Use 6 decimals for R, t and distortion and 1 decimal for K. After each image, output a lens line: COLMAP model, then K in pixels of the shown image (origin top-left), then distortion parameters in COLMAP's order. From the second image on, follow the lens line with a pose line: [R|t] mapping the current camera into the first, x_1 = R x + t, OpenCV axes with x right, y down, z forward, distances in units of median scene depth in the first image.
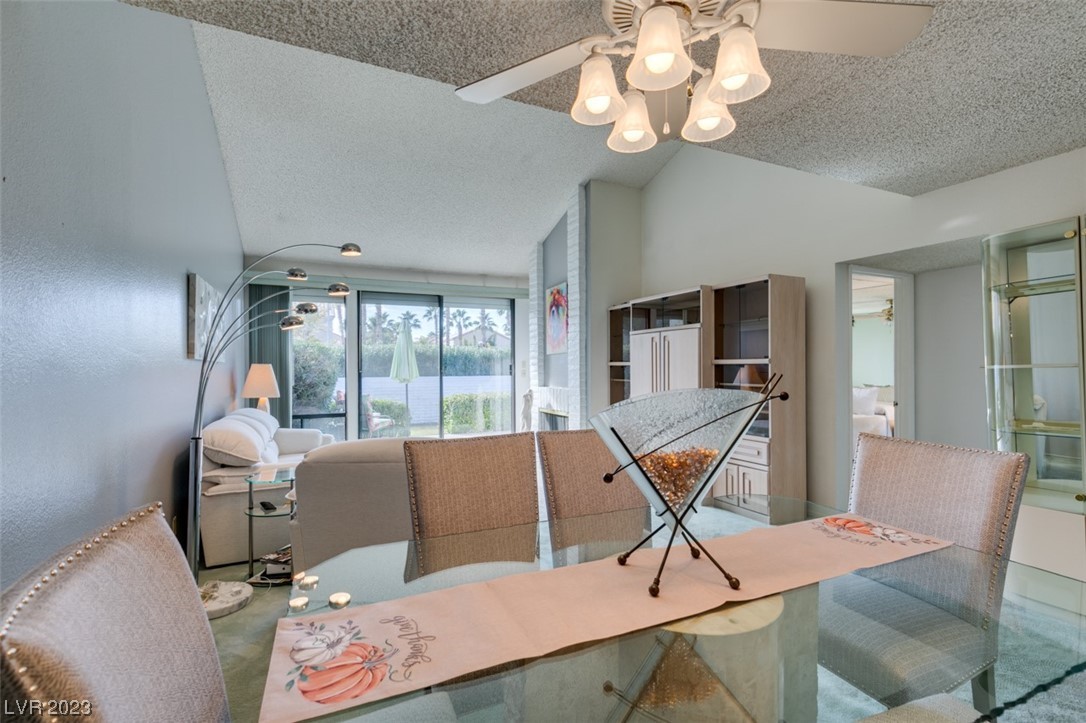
lens RADIAL K [[486.2, 0, 539.8], [0, 486.2, 364.1], [0, 0, 1]] dist [0.009686, -0.003032]
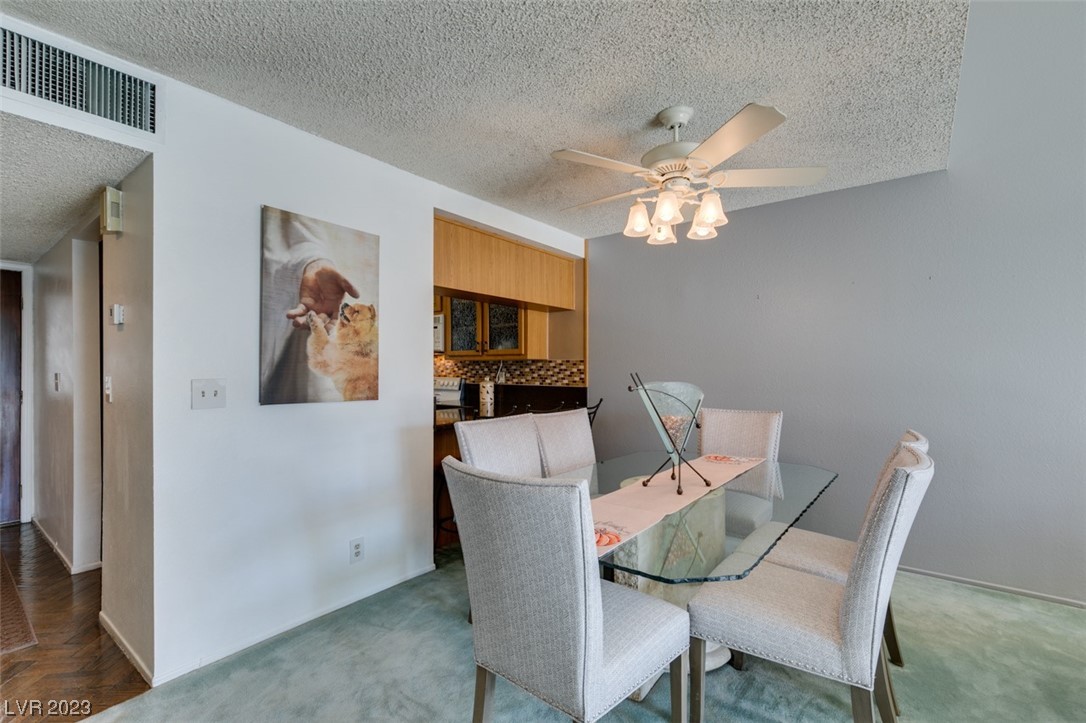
lens RADIAL K [[486.2, 0, 540.5], [0, 486.2, 365.6], [0, 0, 1]] dist [0.009686, -0.003032]
pose [[-0.890185, 0.003740, -0.455583, 0.571760], [0.005634, 0.999980, -0.002799, 0.000321], [0.455564, -0.005059, -0.890189, 0.884017]]
